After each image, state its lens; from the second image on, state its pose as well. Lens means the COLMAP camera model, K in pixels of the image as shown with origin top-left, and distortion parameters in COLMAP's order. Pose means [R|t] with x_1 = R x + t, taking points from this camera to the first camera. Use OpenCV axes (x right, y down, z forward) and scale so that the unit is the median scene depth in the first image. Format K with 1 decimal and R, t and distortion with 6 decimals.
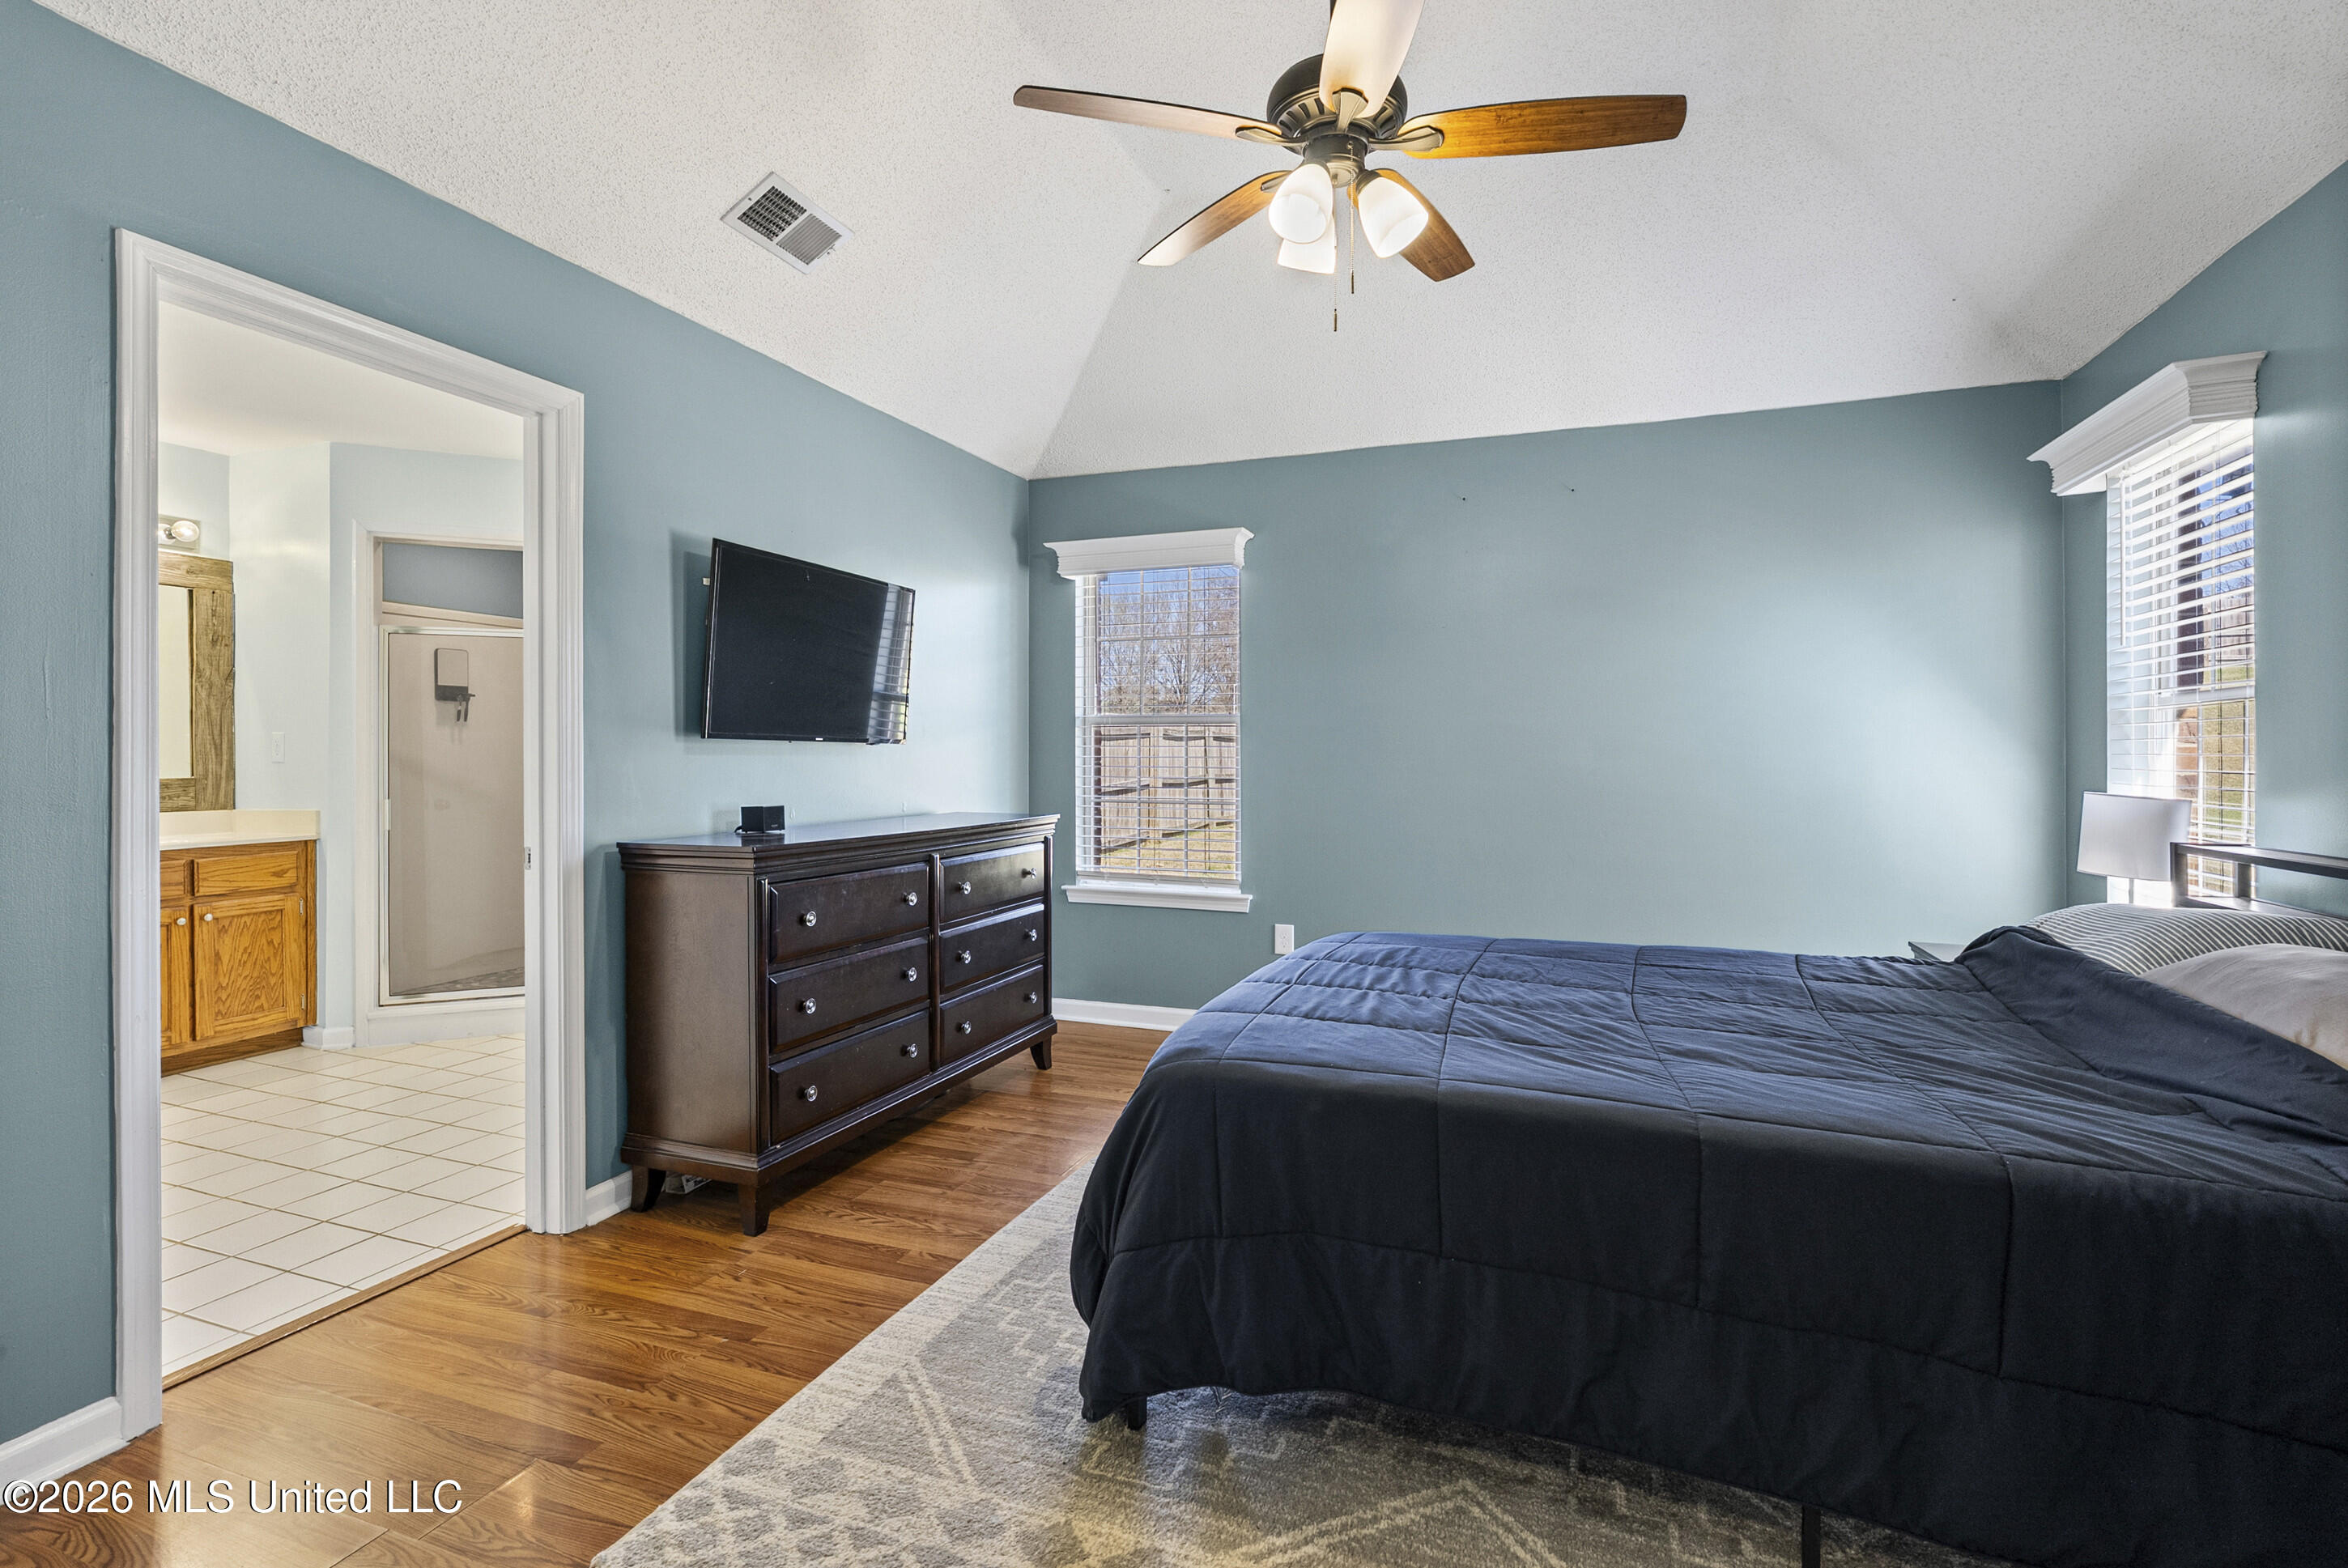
lens RADIAL K [[1080.2, 0, 1169.9], [0, 1080.2, 740.8], [0, 0, 1]] dist [-0.004118, 0.000756]
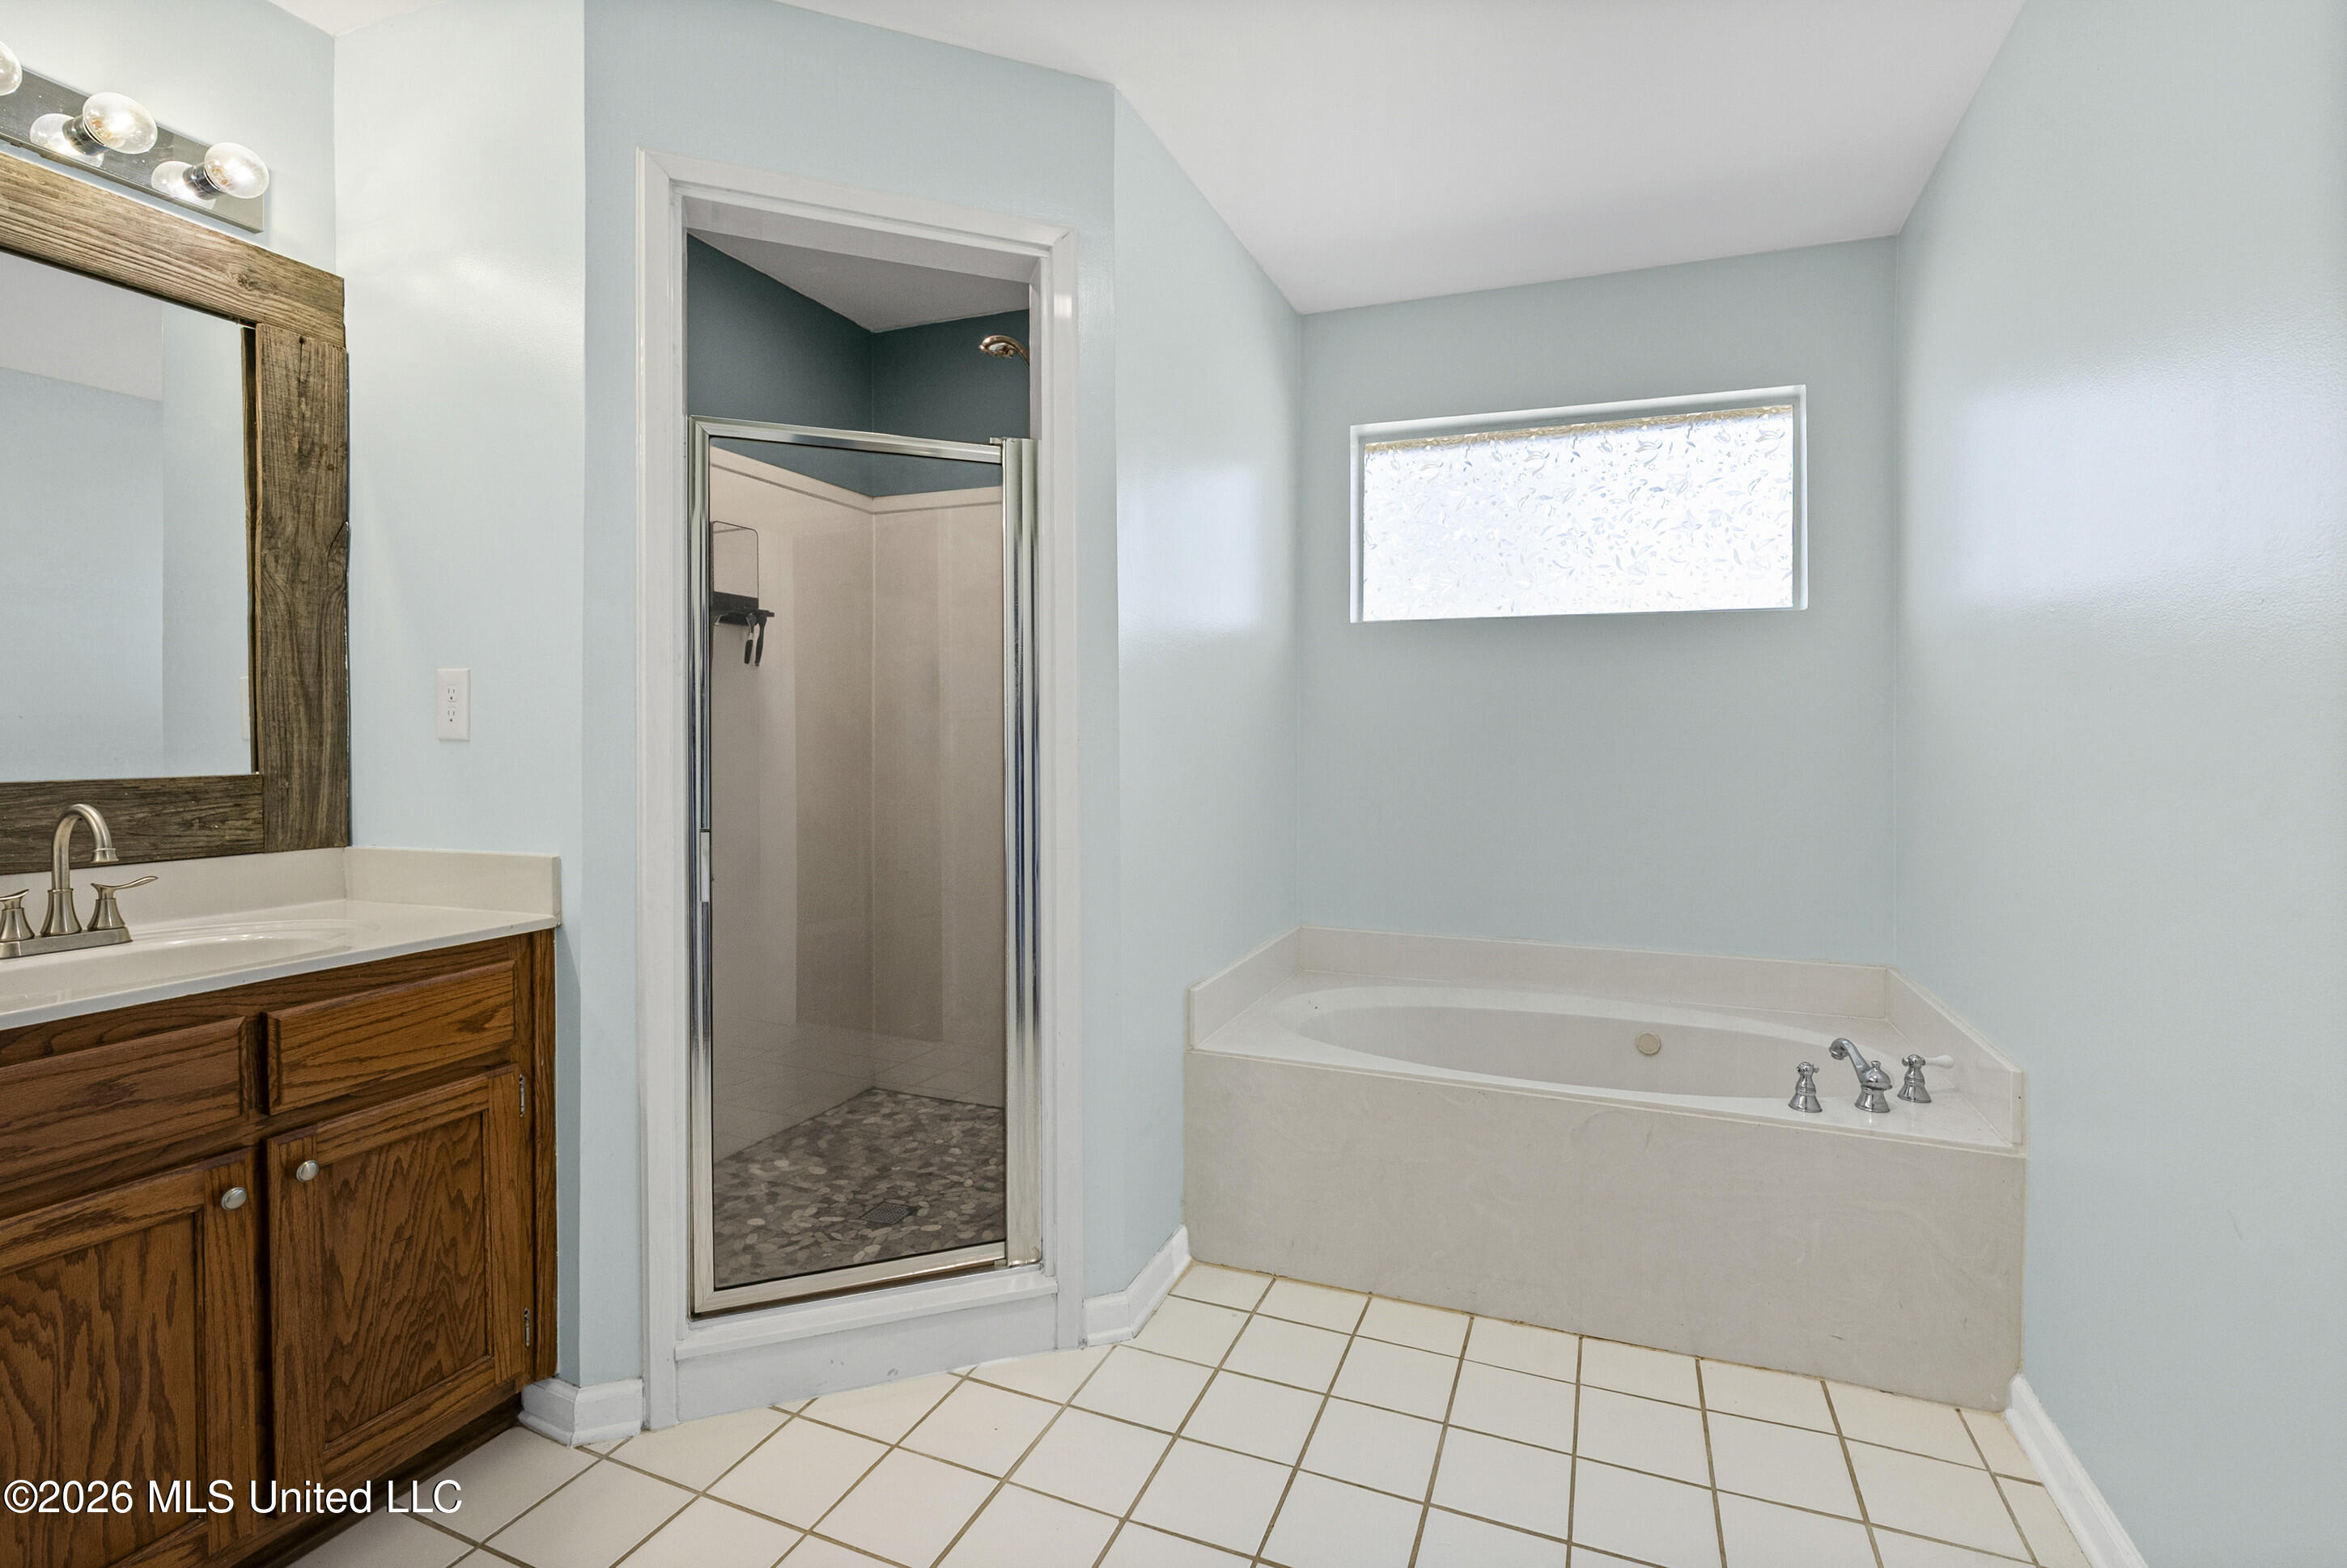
lens RADIAL K [[1079.7, 0, 1169.4], [0, 1079.7, 740.8], [0, 0, 1]] dist [-0.004118, 0.000756]
pose [[0.999664, 0.007081, -0.024949, -0.548782], [-0.006713, 0.999868, 0.014790, 0.012839], [0.025050, -0.014618, 0.999579, 0.597892]]
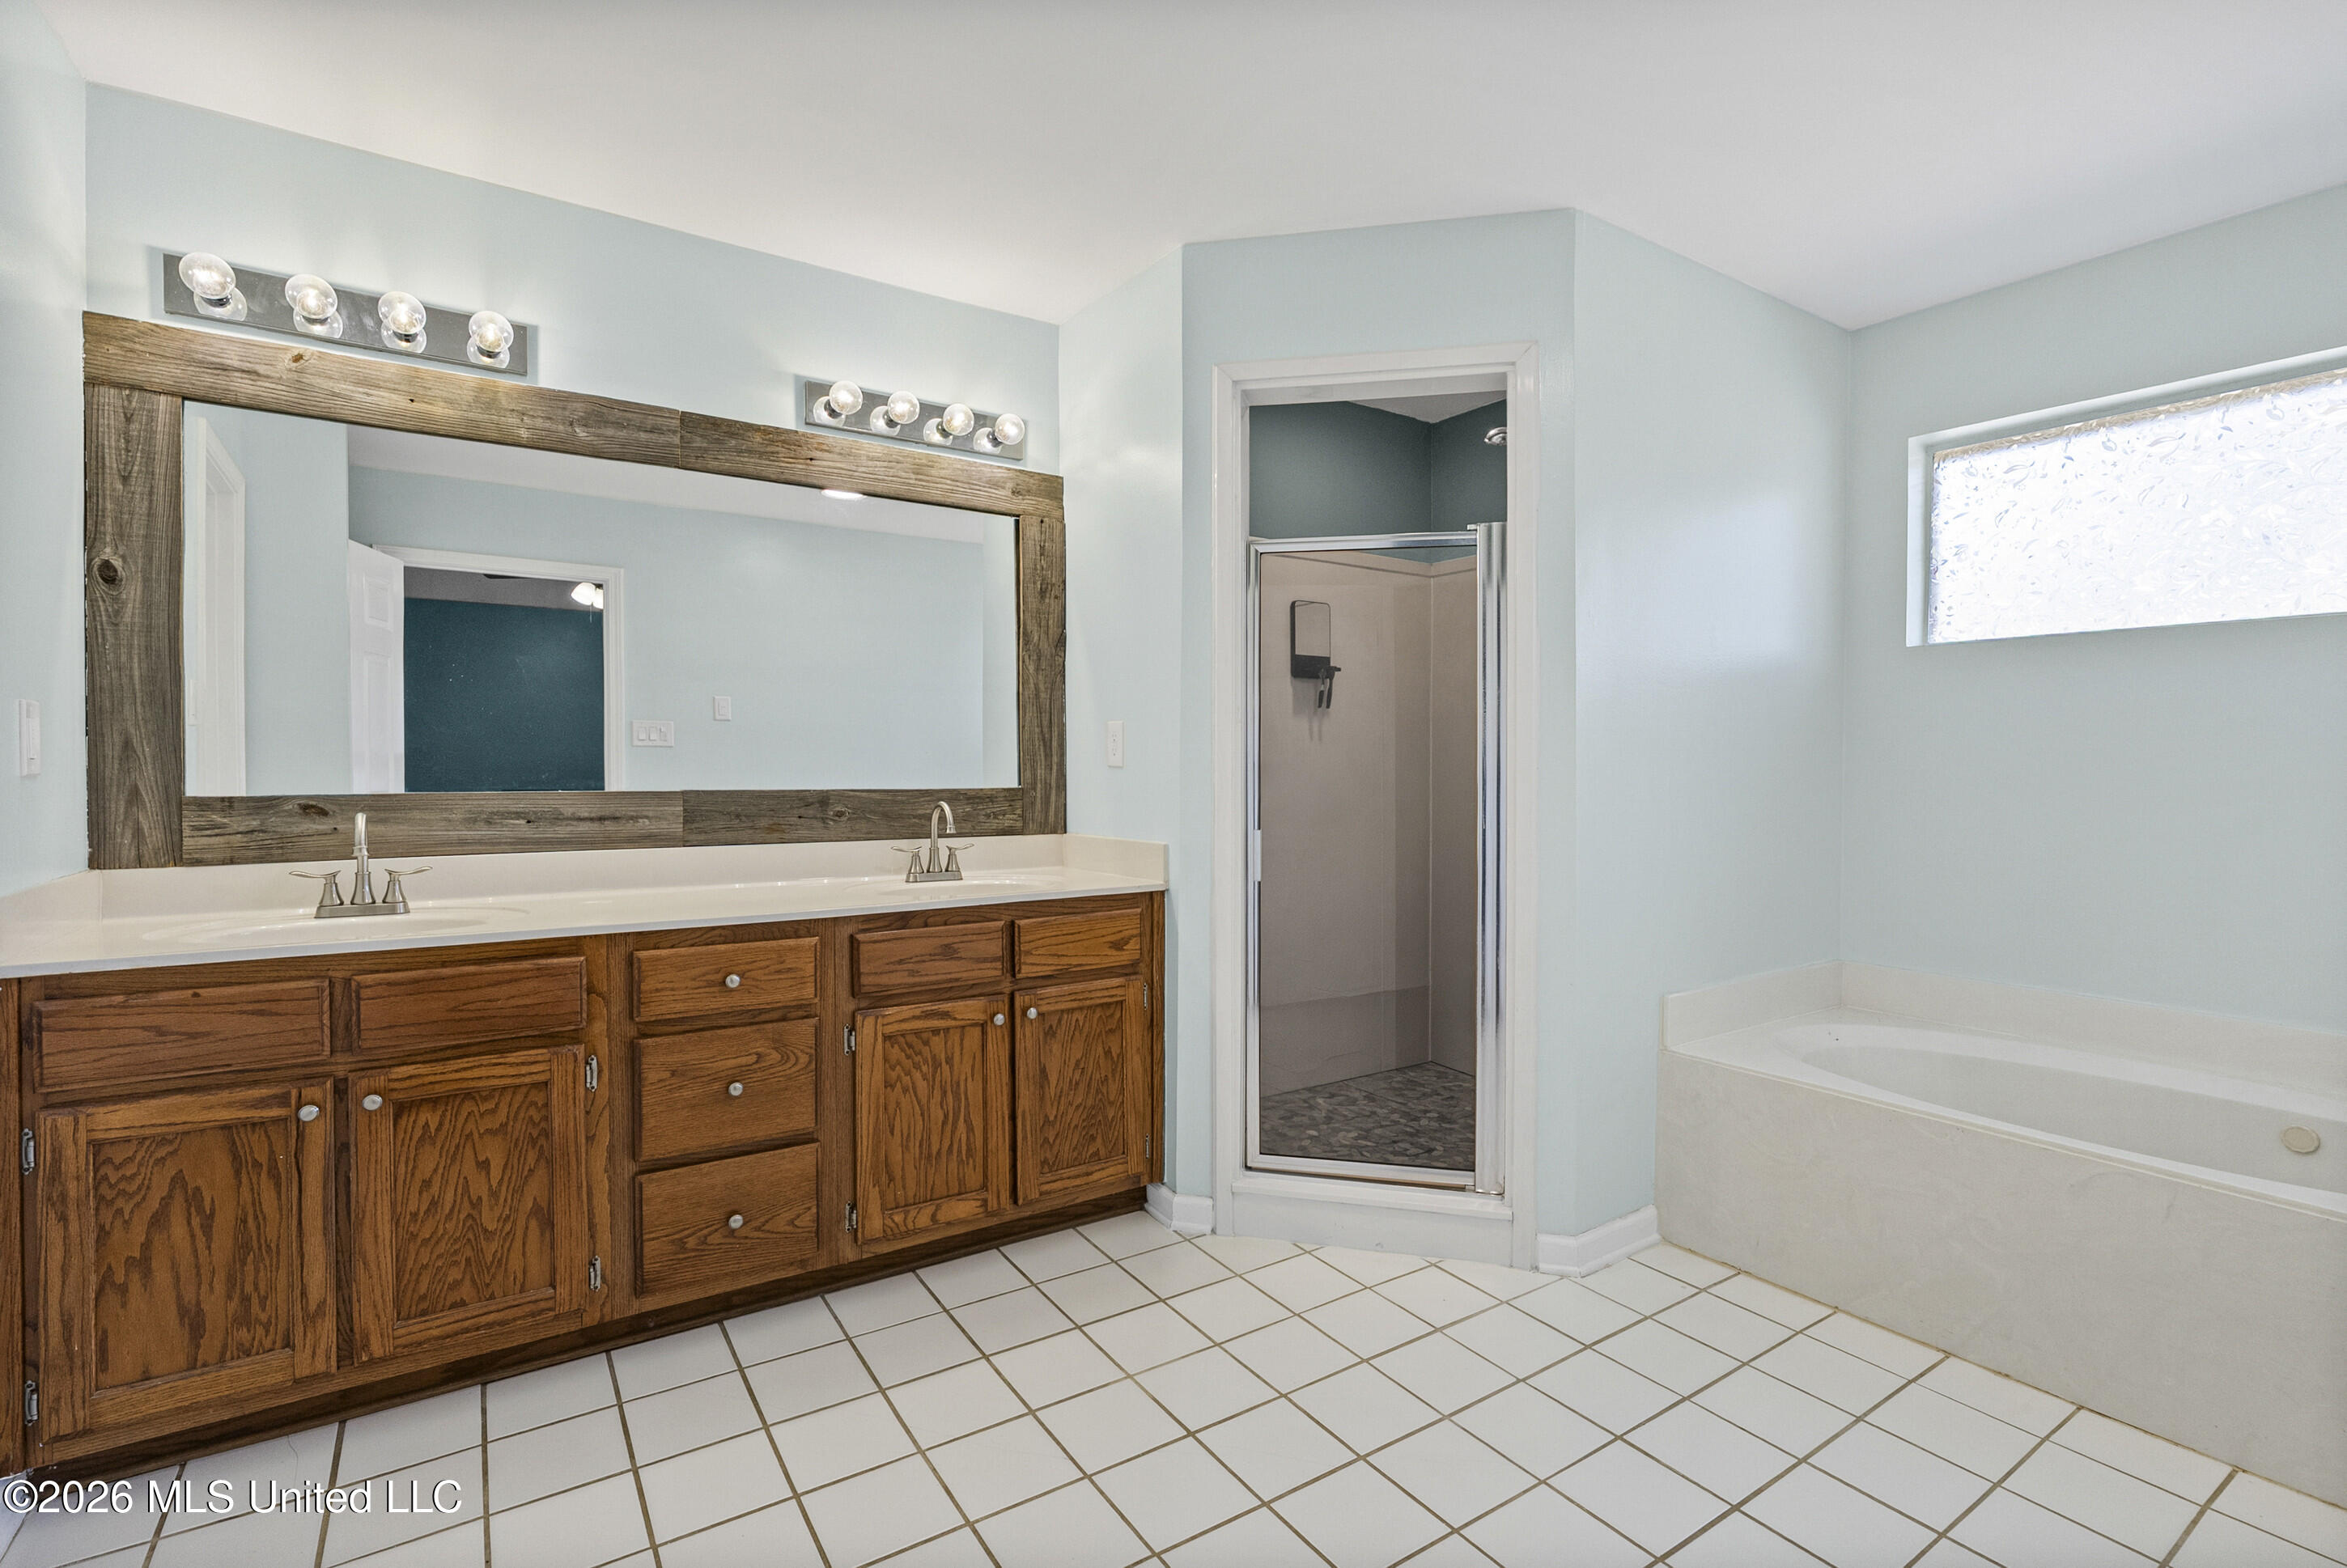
lens RADIAL K [[1062.7, 0, 1173.5], [0, 1062.7, 784.0], [0, 0, 1]] dist [0.000728, 0.000417]
pose [[0.814127, 0.019136, -0.580371, -0.431131], [-0.001492, 0.999523, 0.030863, 0.010726], [0.580685, -0.024260, 0.813767, 0.503272]]
